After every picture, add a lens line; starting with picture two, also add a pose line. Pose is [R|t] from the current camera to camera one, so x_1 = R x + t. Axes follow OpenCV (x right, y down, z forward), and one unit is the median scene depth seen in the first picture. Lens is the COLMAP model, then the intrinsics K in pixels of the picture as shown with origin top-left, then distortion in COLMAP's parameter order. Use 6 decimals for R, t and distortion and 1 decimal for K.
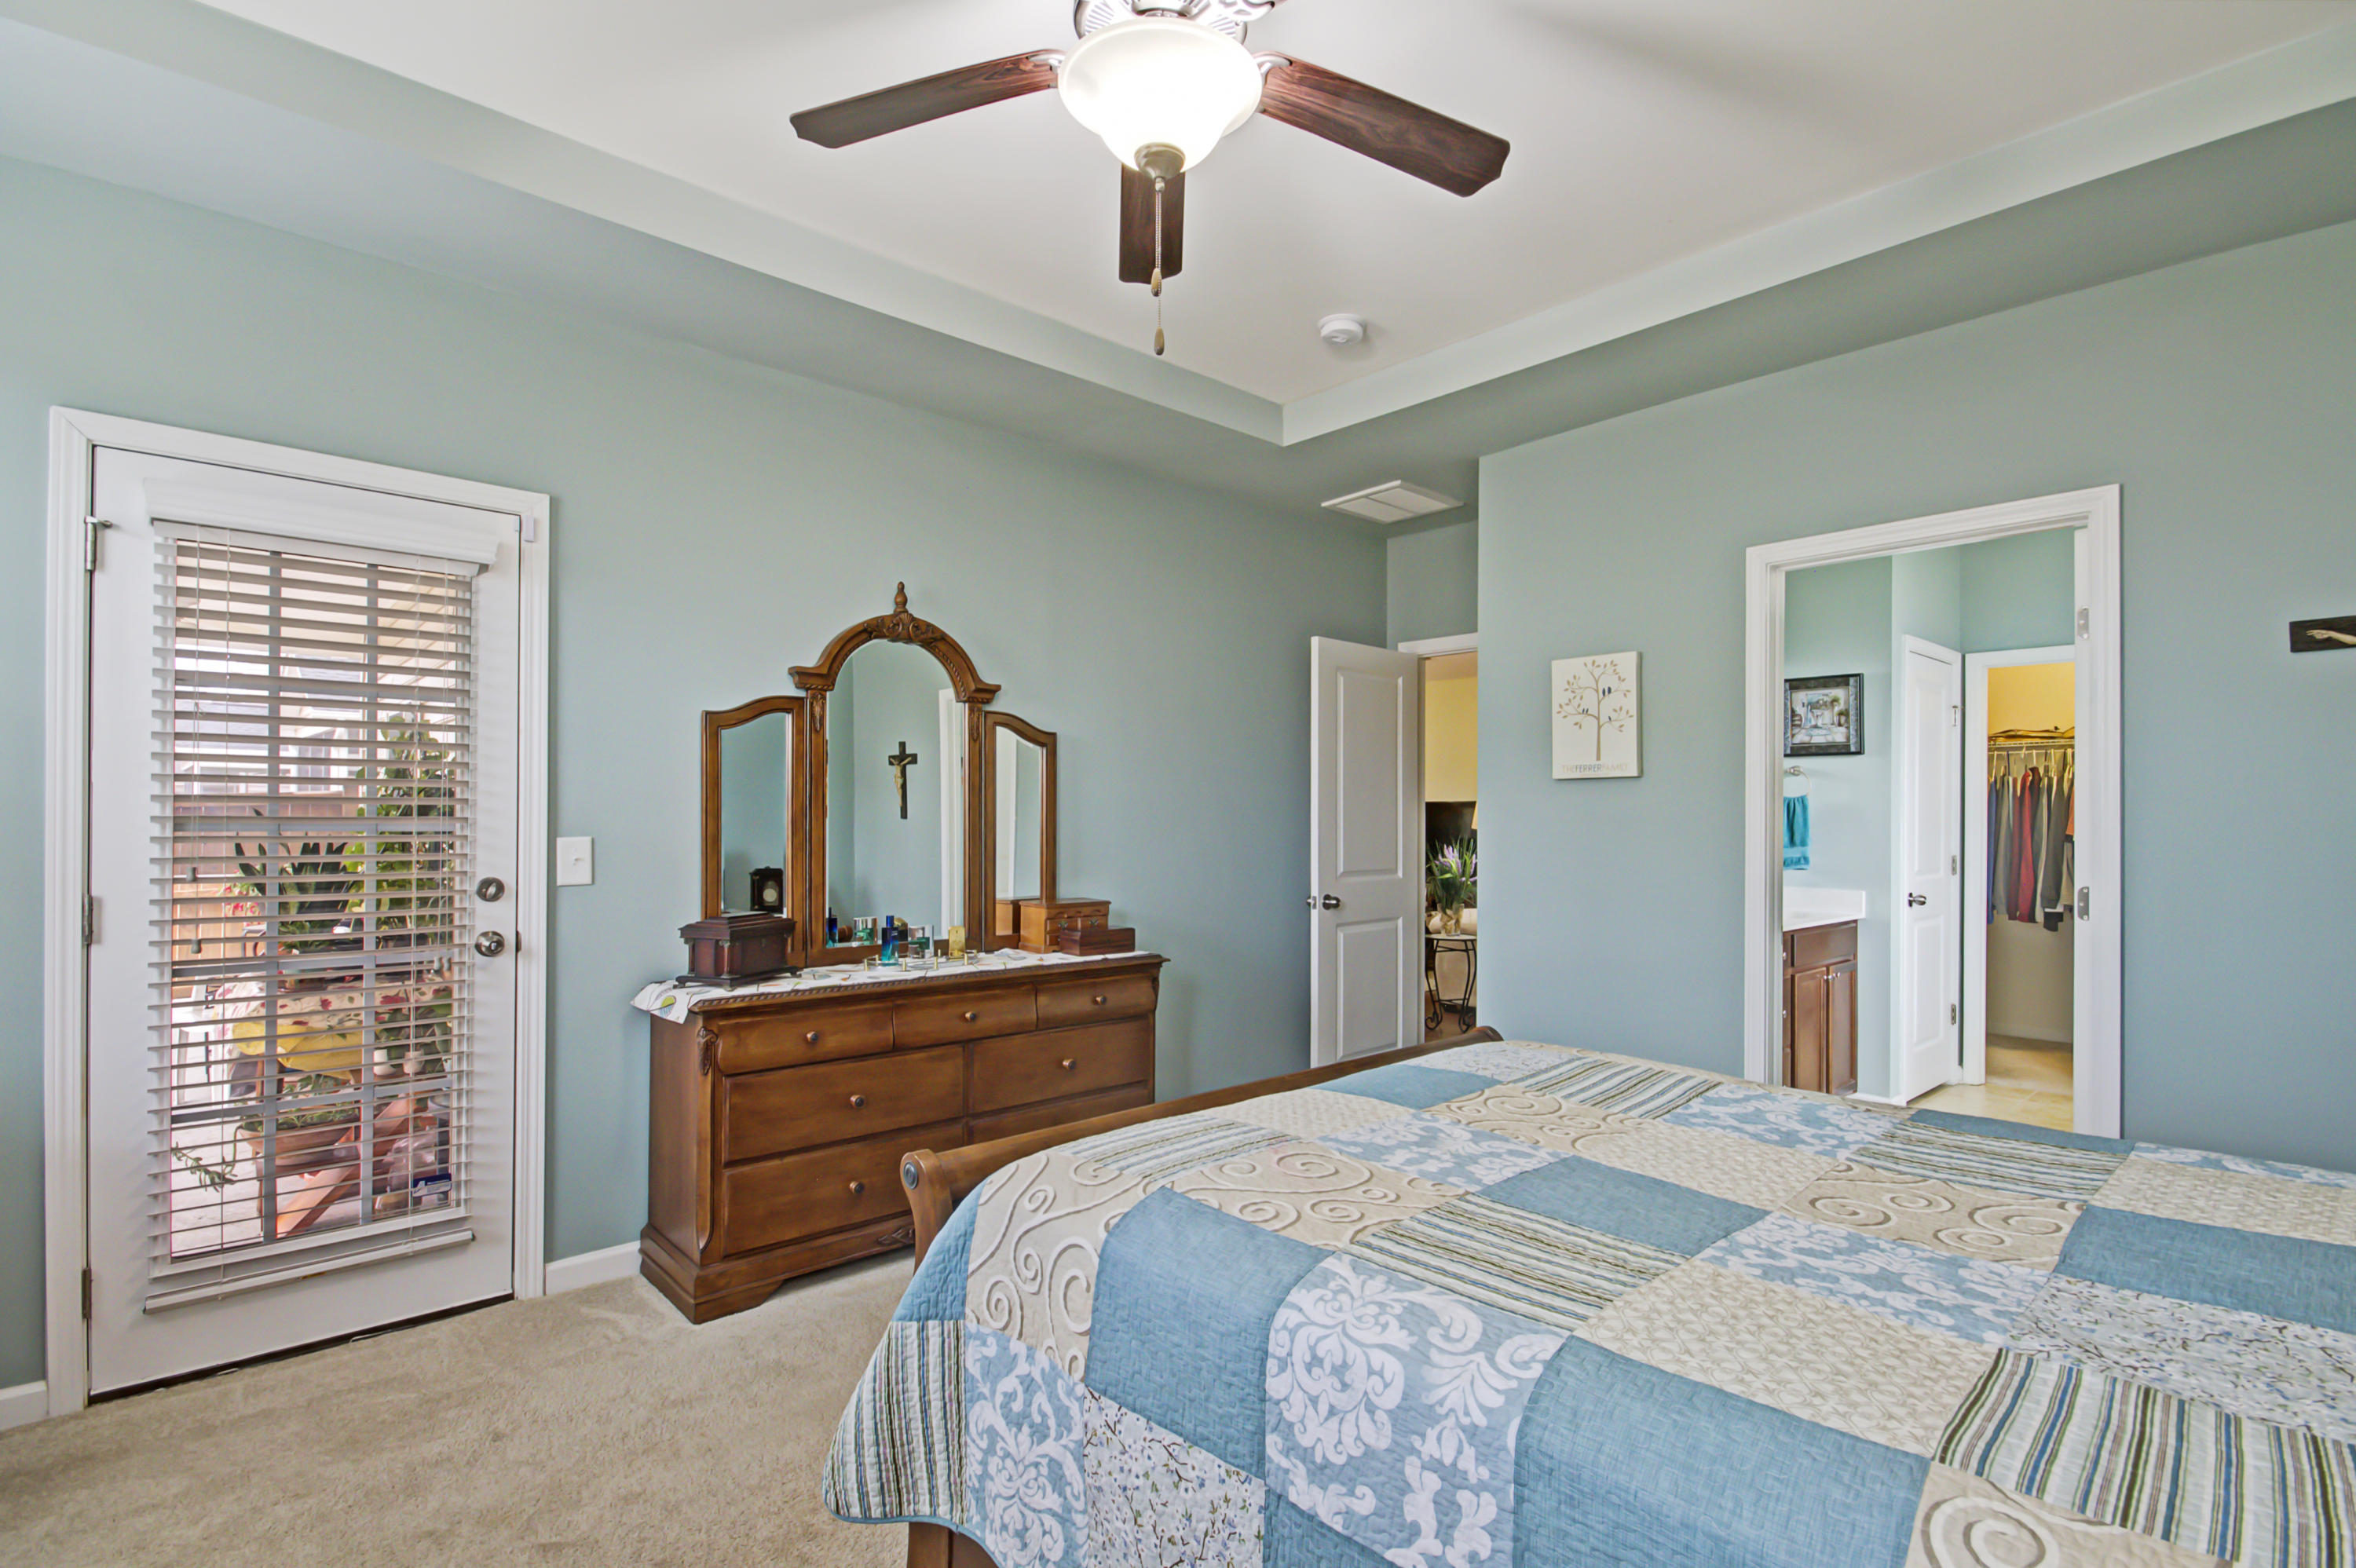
lens RADIAL K [[1133.5, 0, 1188.1], [0, 1133.5, 831.1], [0, 0, 1]] dist [0.000273, 0.000061]
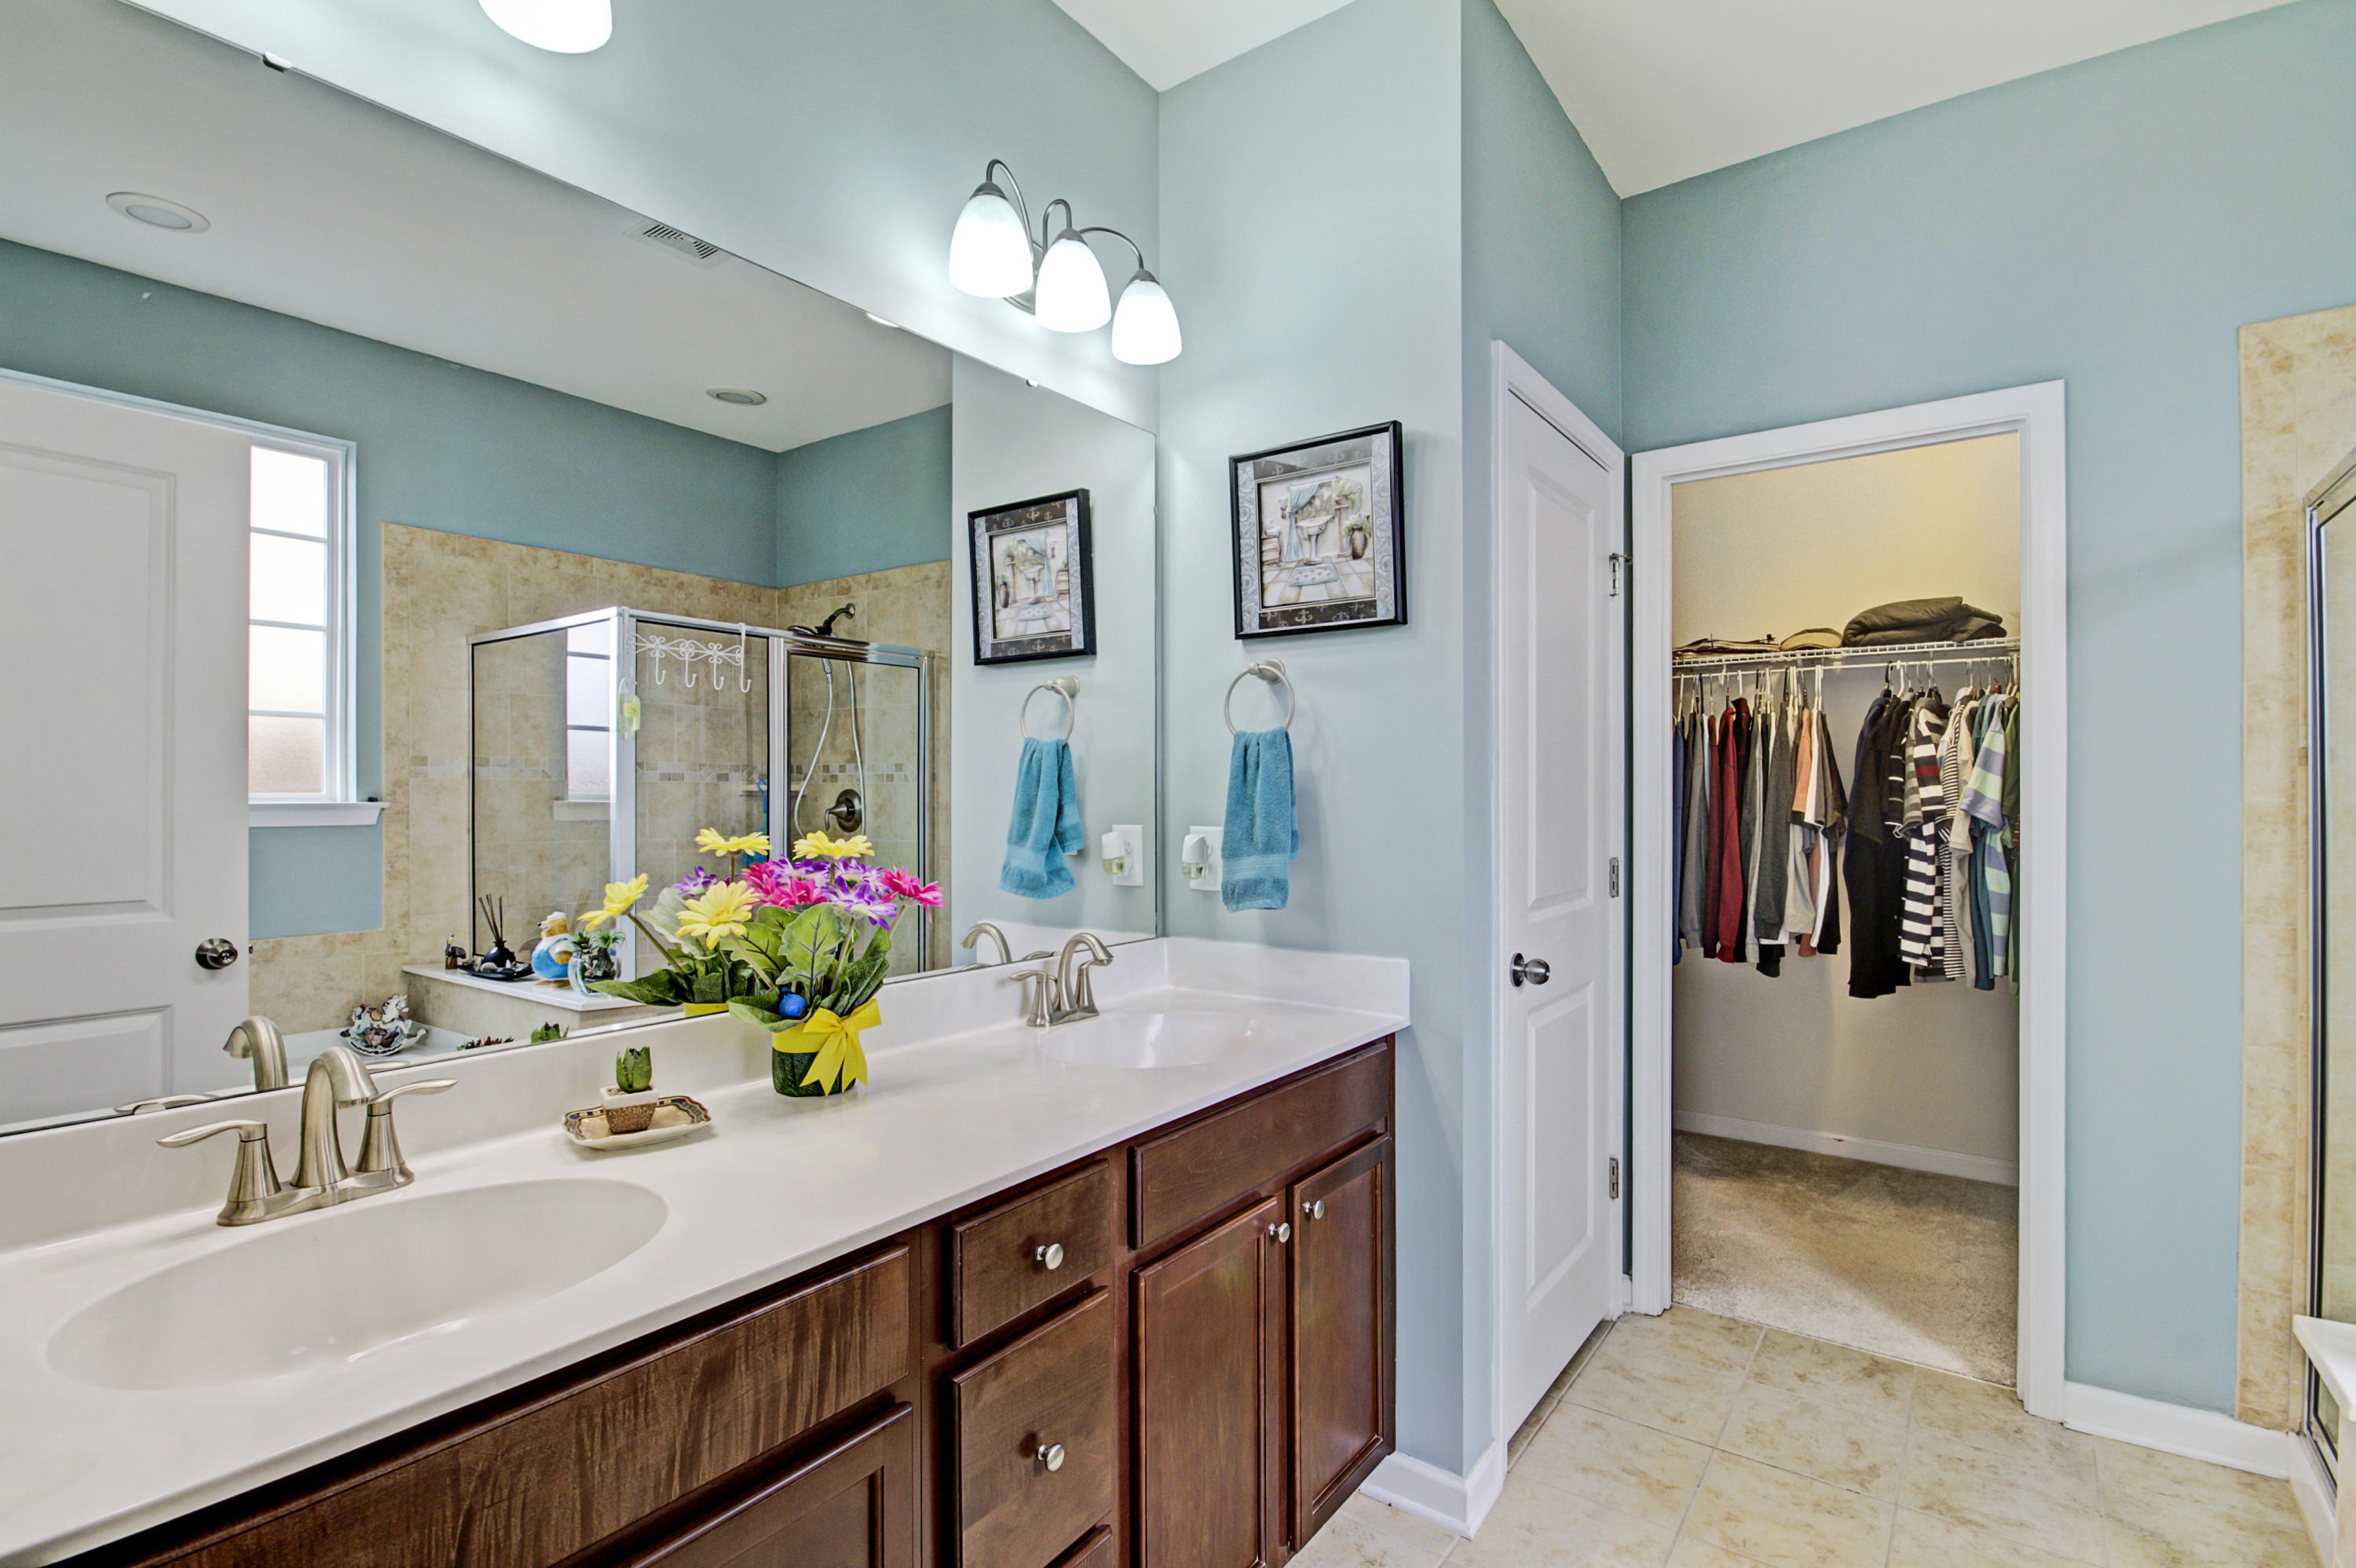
lens RADIAL K [[1105.8, 0, 1188.5], [0, 1105.8, 810.0], [0, 0, 1]] dist [0.000551, -0.000125]
pose [[0.979066, -0.008803, 0.203350, 0.396156], [0.007826, 0.999954, 0.005611, -0.003601], [-0.203390, -0.003902, 0.979090, 0.564946]]
